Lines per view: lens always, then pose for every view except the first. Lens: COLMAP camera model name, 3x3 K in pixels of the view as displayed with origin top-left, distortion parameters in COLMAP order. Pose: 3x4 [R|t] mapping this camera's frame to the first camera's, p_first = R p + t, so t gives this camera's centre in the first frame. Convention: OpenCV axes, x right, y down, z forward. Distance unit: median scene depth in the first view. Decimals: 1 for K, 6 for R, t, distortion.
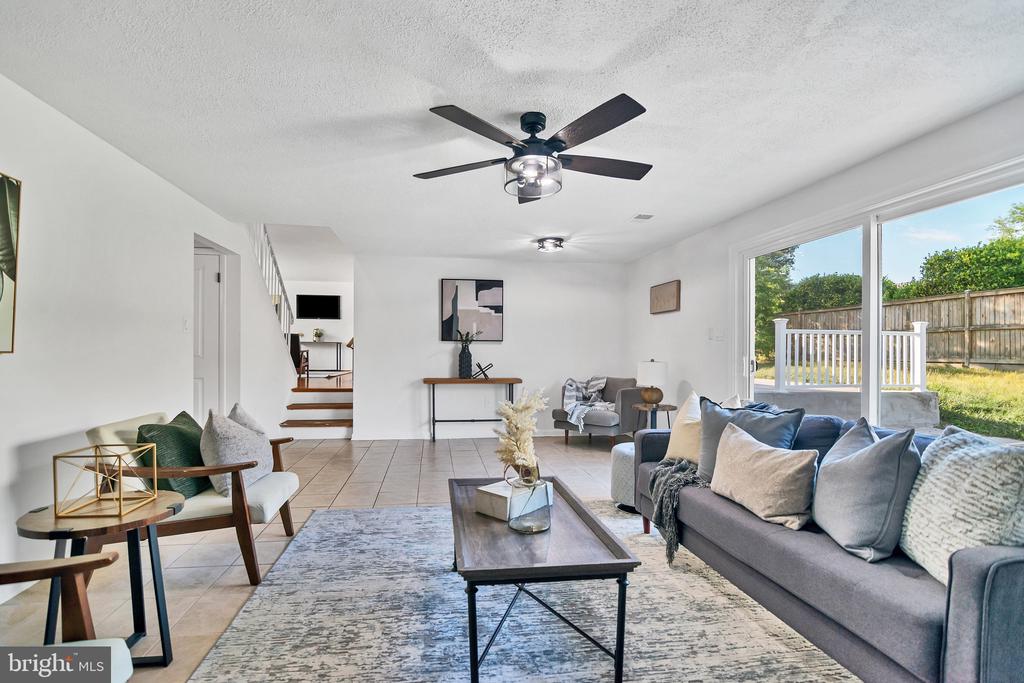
lens RADIAL K [[477.4, 0, 498.3], [0, 477.4, 354.5], [0, 0, 1]] dist [-0.016978, -0.000653]
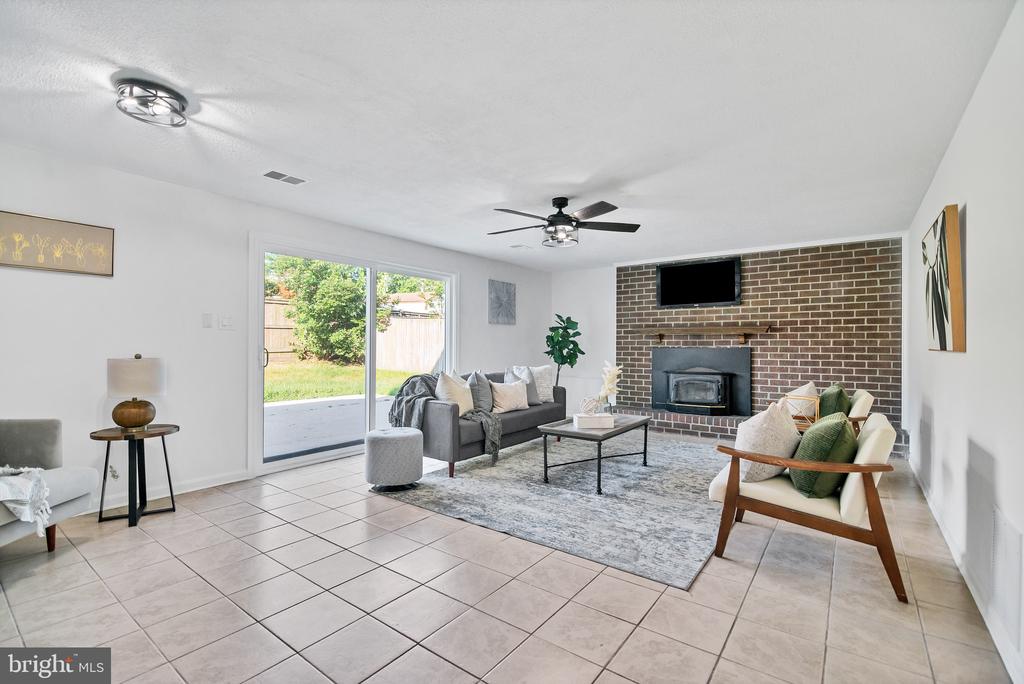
lens RADIAL K [[461.7, 0, 500.6], [0, 461.7, 344.1], [0, 0, 1]] dist [-0.001980, -0.000390]
pose [[-0.699498, -0.008567, 0.714583, -0.373649], [-0.004884, 0.999962, 0.007207, -0.009327], [-0.714618, 0.001551, -0.699513, 0.925944]]
